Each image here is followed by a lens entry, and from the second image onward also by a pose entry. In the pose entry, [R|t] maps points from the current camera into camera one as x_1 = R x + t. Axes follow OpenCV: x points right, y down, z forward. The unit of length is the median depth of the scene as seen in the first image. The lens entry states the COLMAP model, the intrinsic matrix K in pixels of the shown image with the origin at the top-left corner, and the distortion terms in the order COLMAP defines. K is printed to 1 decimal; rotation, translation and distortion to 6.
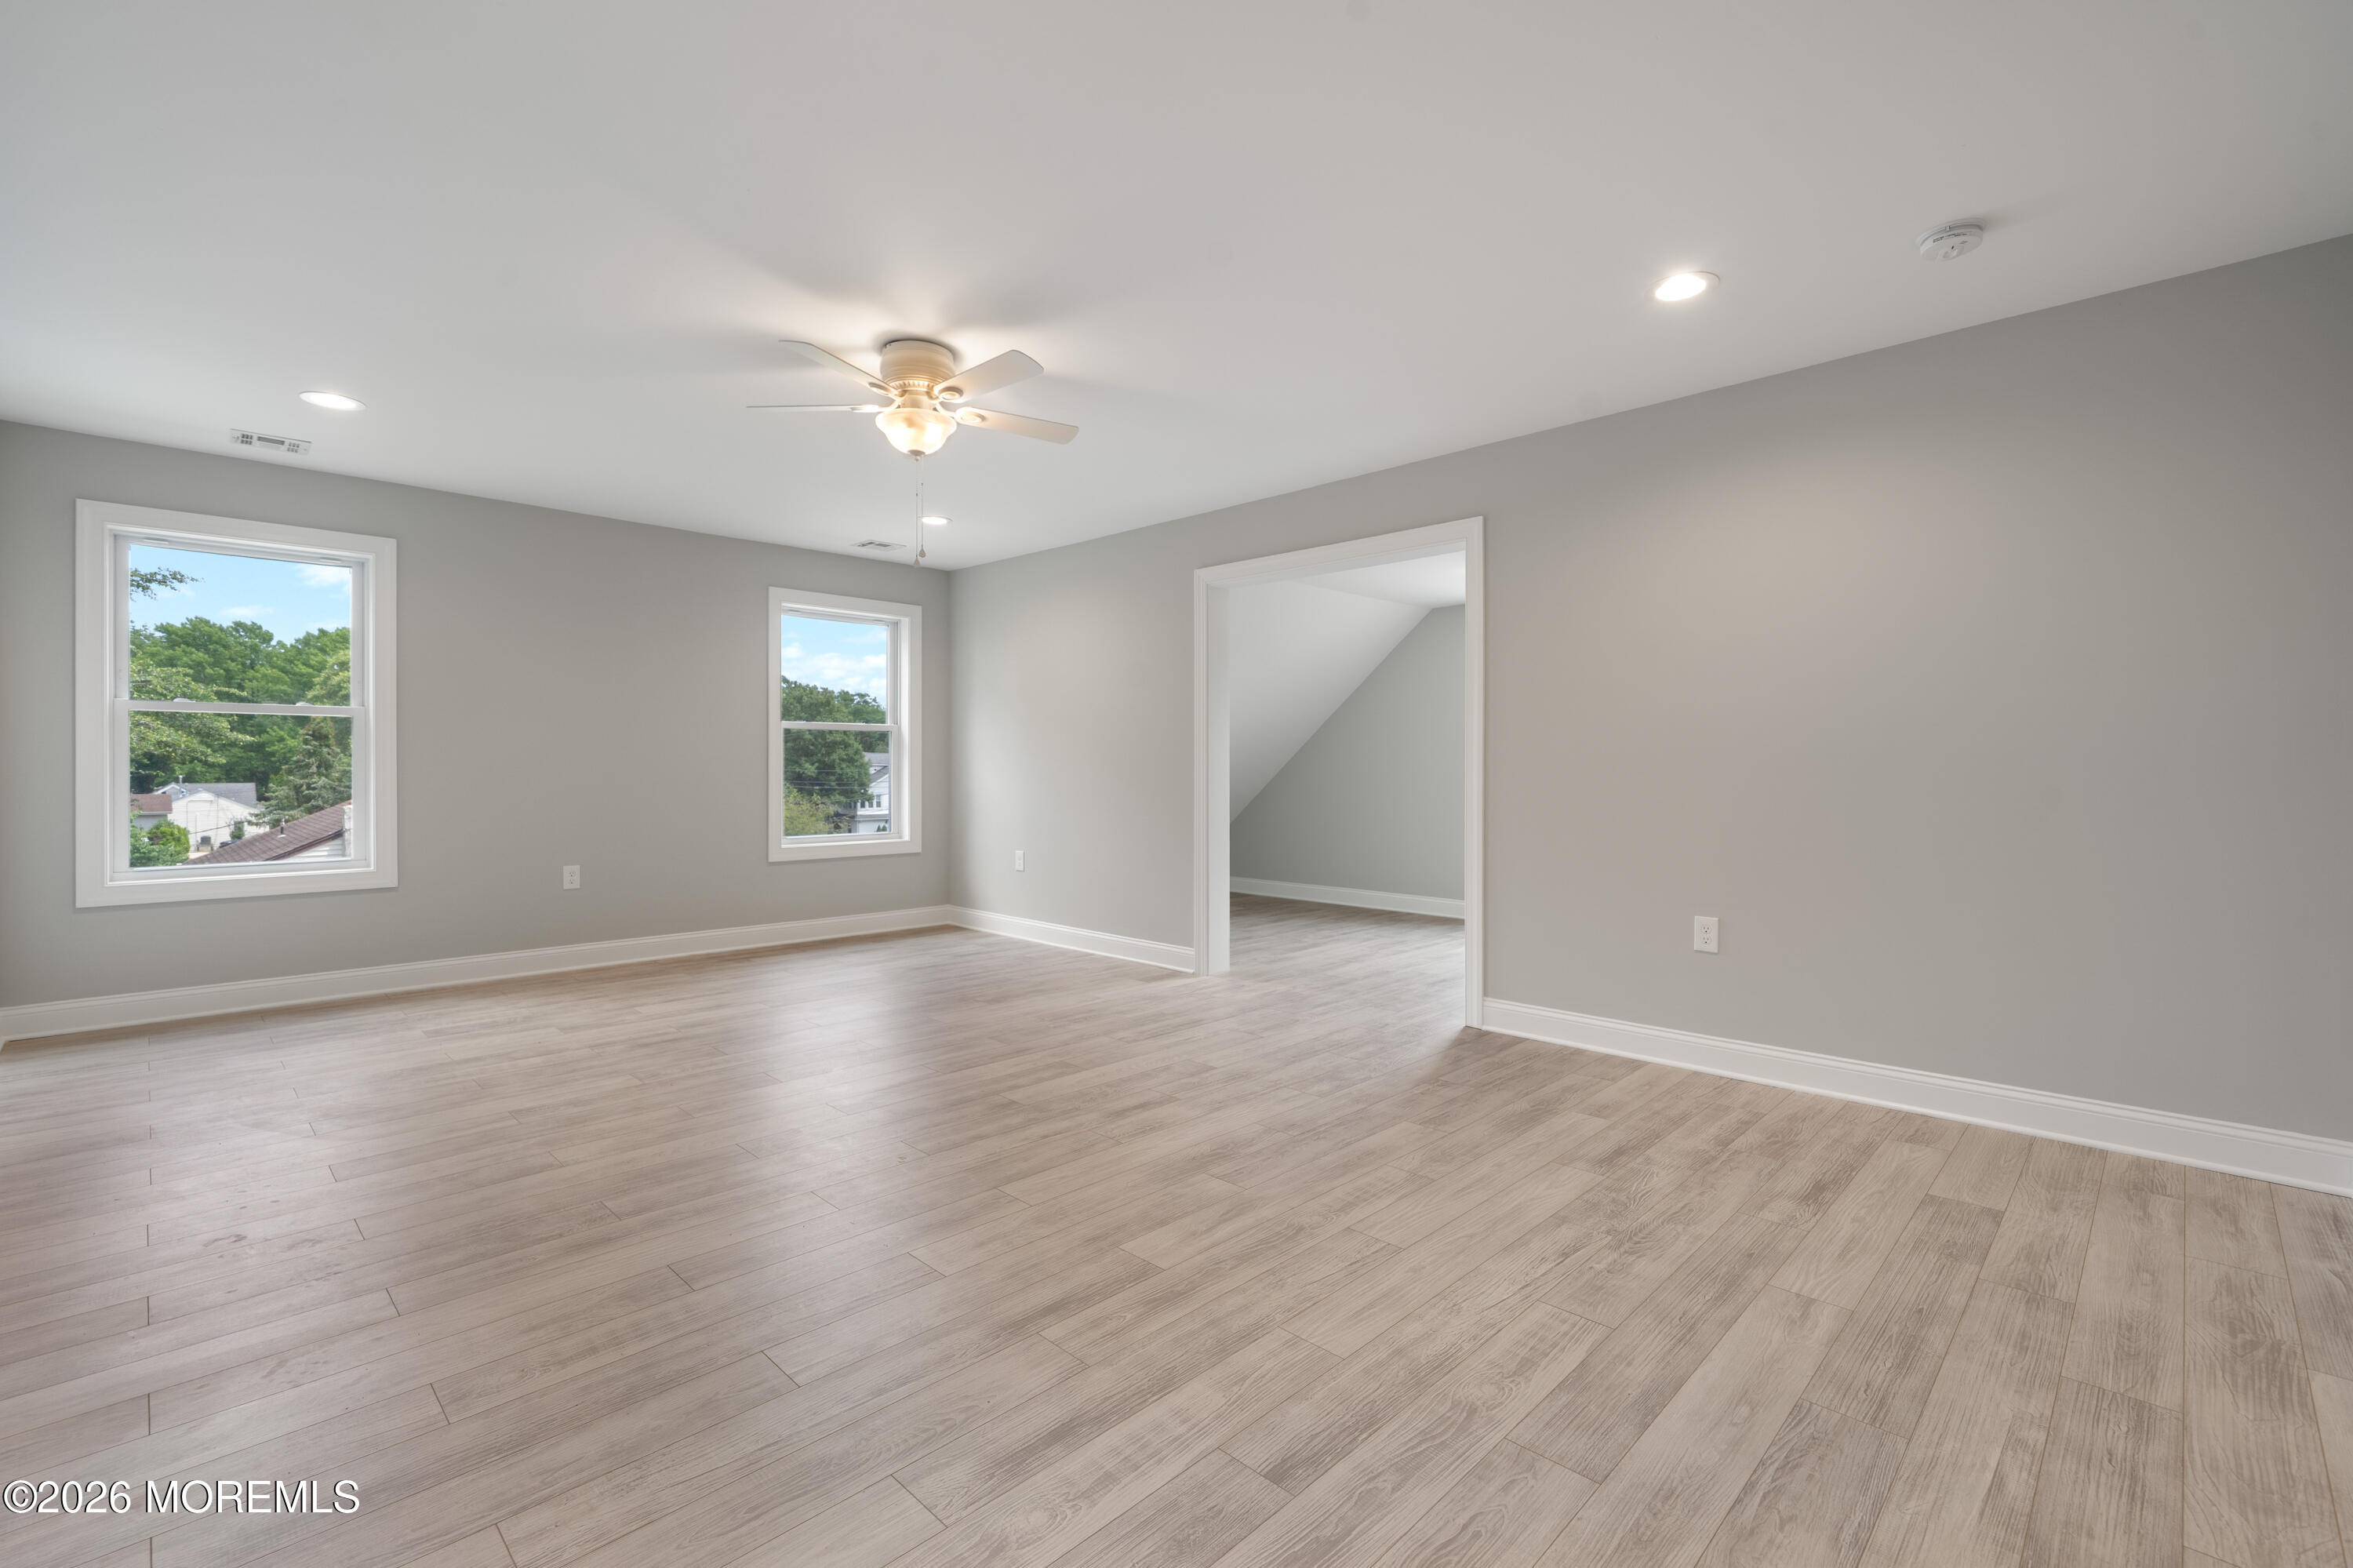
lens RADIAL K [[1027.9, 0, 1189.4], [0, 1027.9, 781.4], [0, 0, 1]] dist [-0.000978, 0.001630]
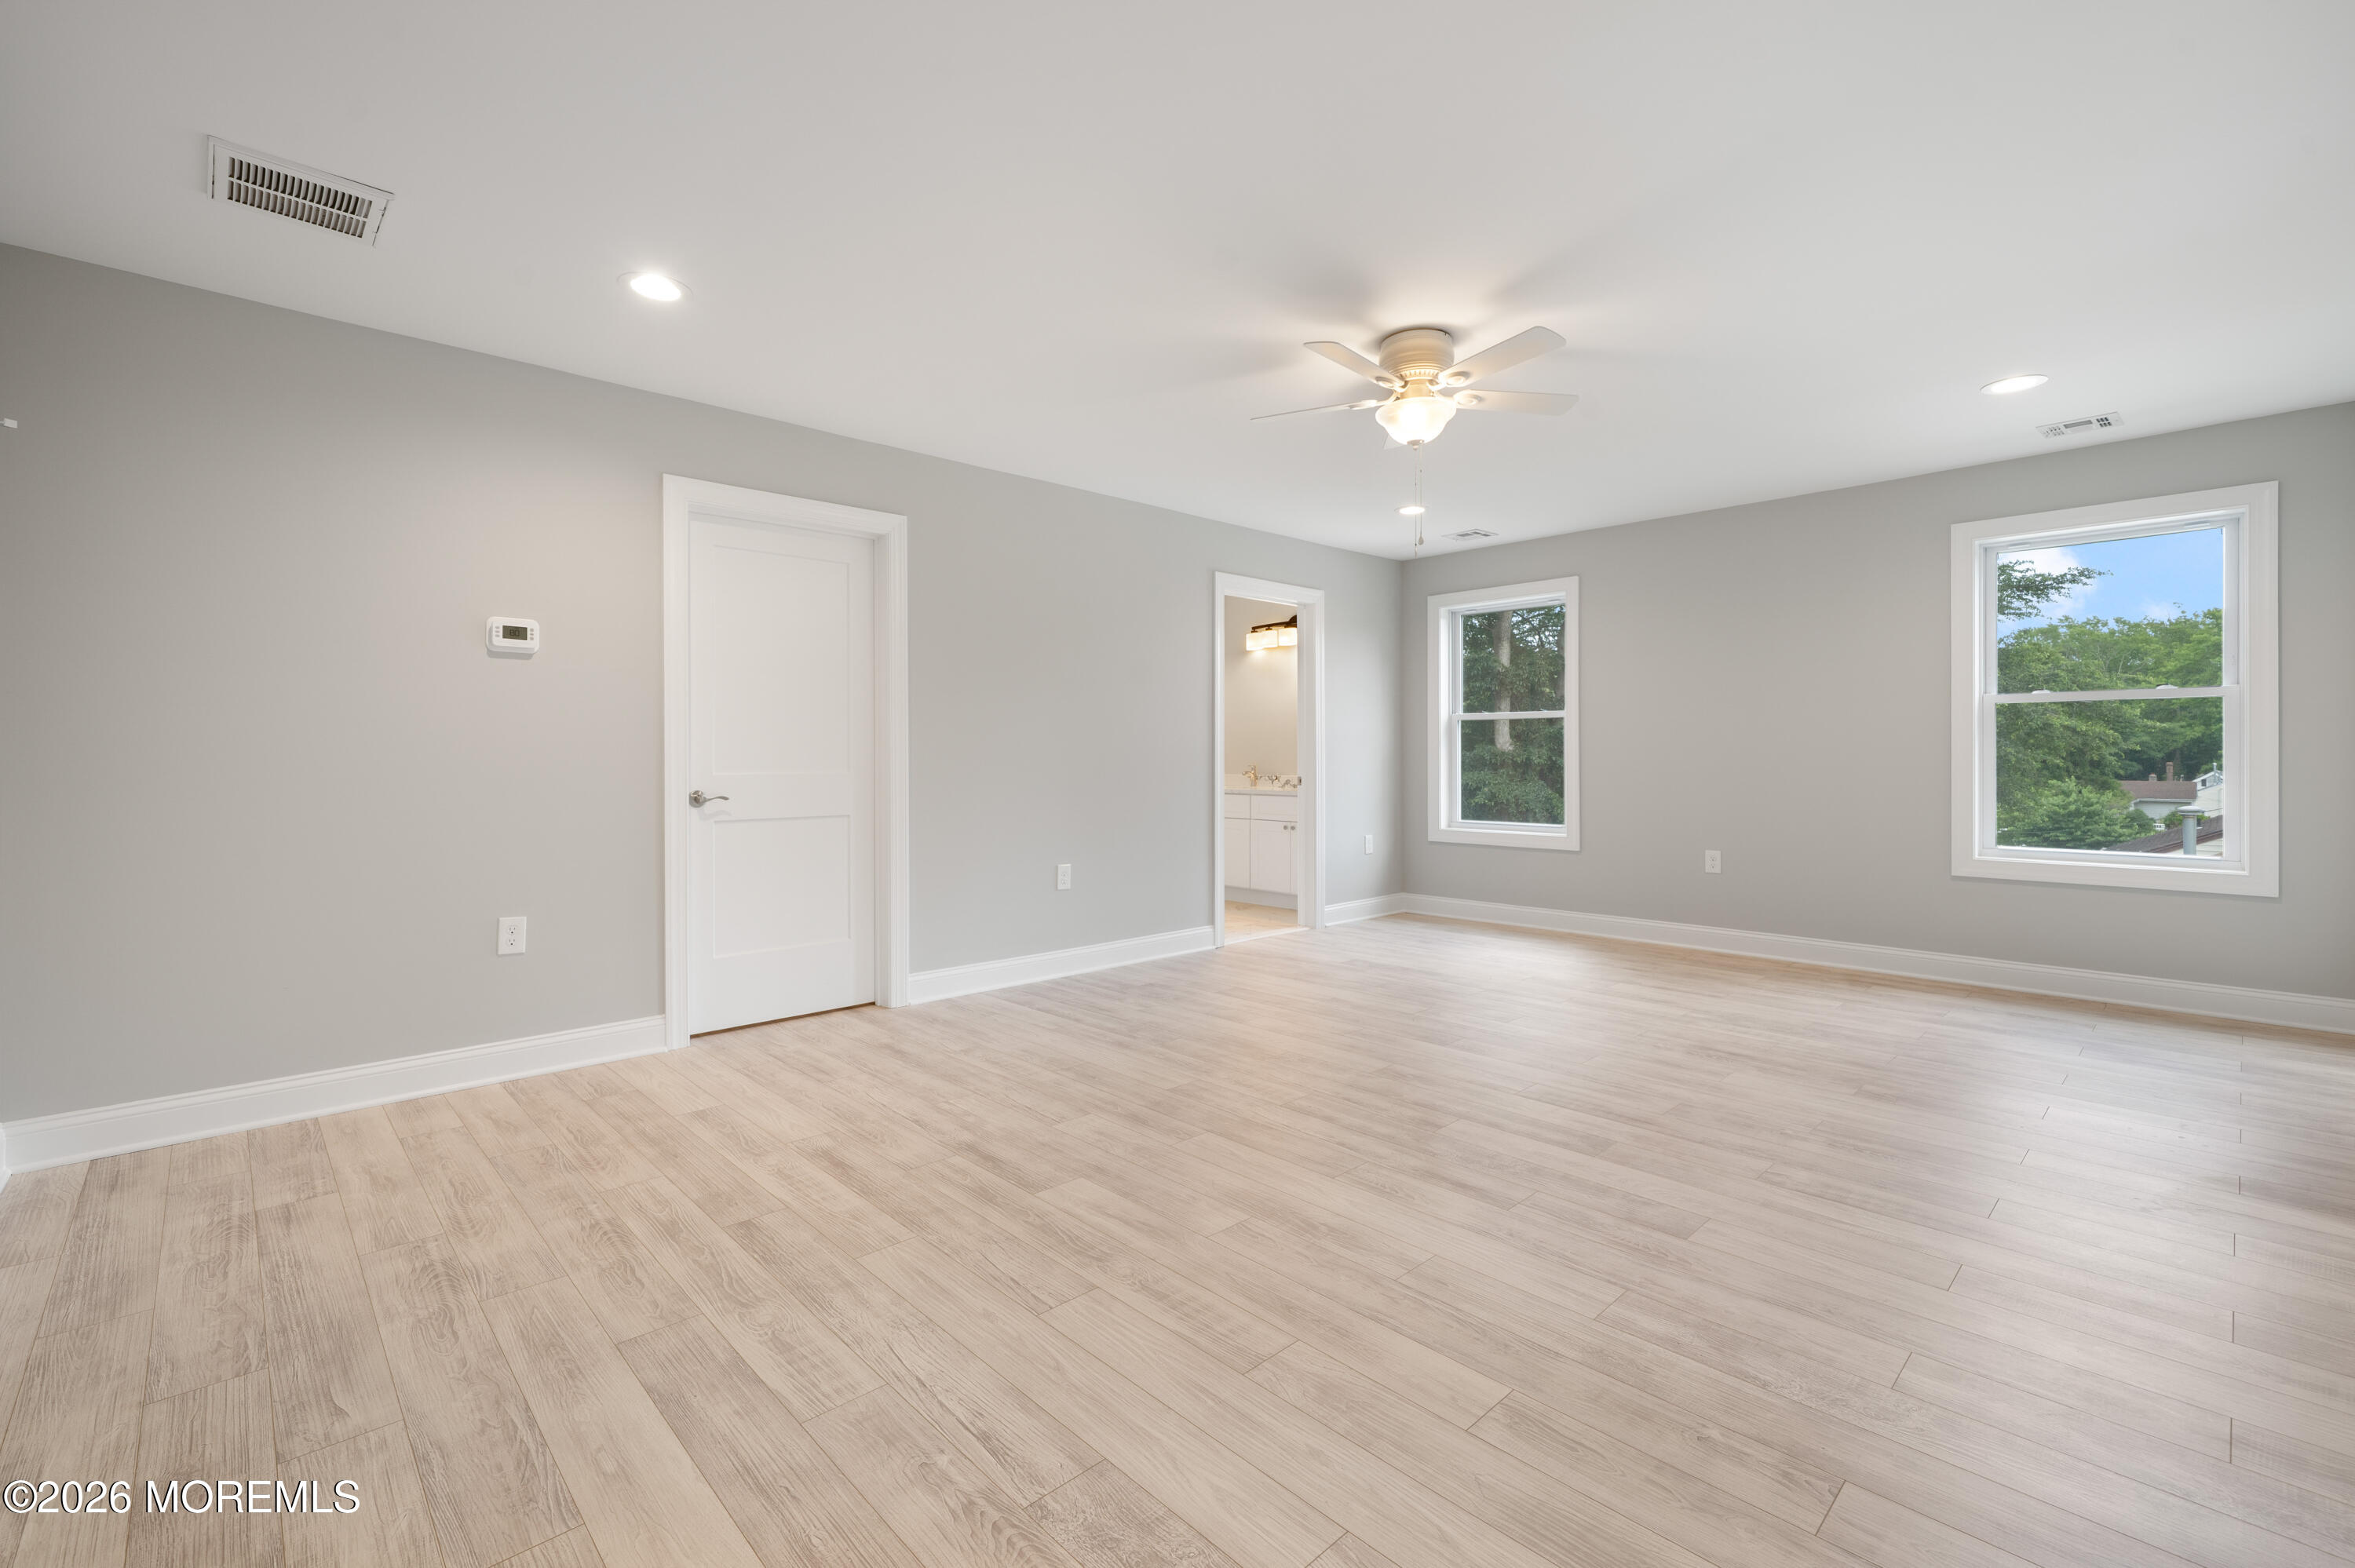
lens RADIAL K [[1028.6, 0, 1164.5], [0, 1028.6, 759.2], [0, 0, 1]] dist [-0.000978, 0.001630]
pose [[-0.055431, 0.001032, -0.998462, 1.001743], [-0.010517, 0.999943, 0.001617, -0.012933], [0.998407, 0.010591, -0.055417, 1.083286]]
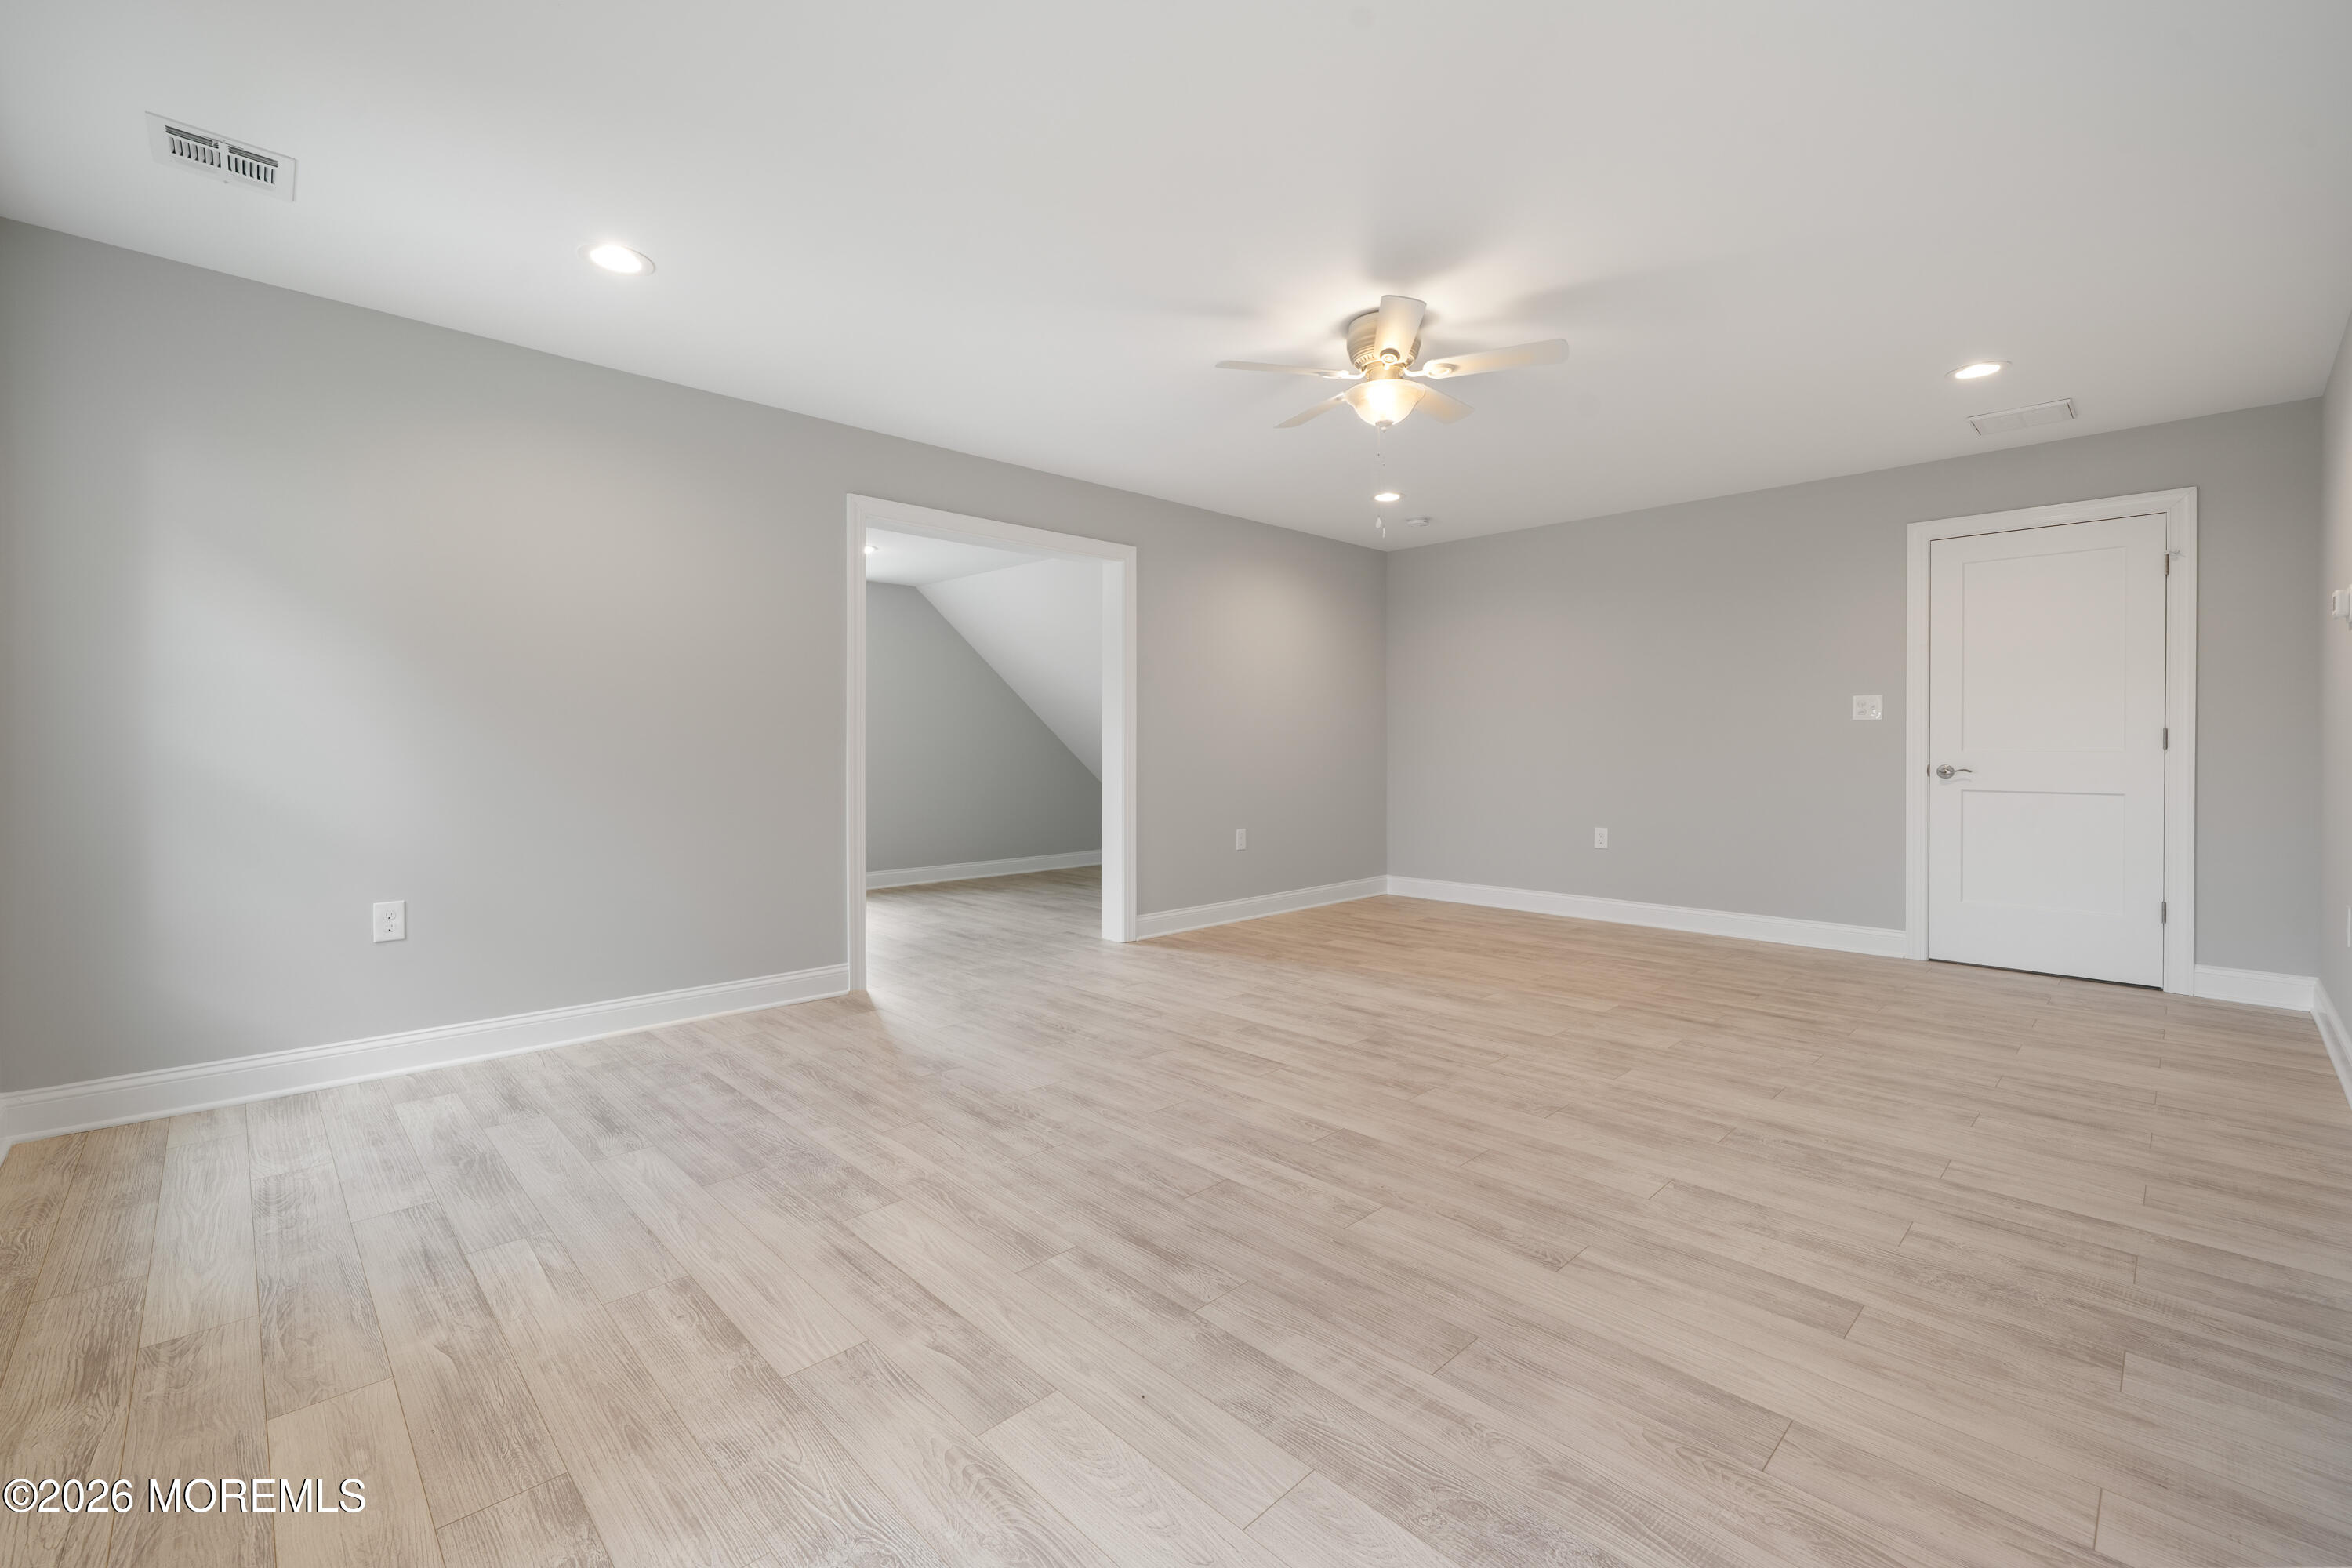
lens RADIAL K [[959.1, 0, 1189.5], [0, 959.1, 759.4], [0, 0, 1]] dist [-0.002849, 0.000693]
pose [[0.033692, -0.011890, 0.999362, -1.618832], [0.012537, 0.999856, 0.011473, -0.004824], [-0.999354, 0.012143, 0.033837, 1.549051]]
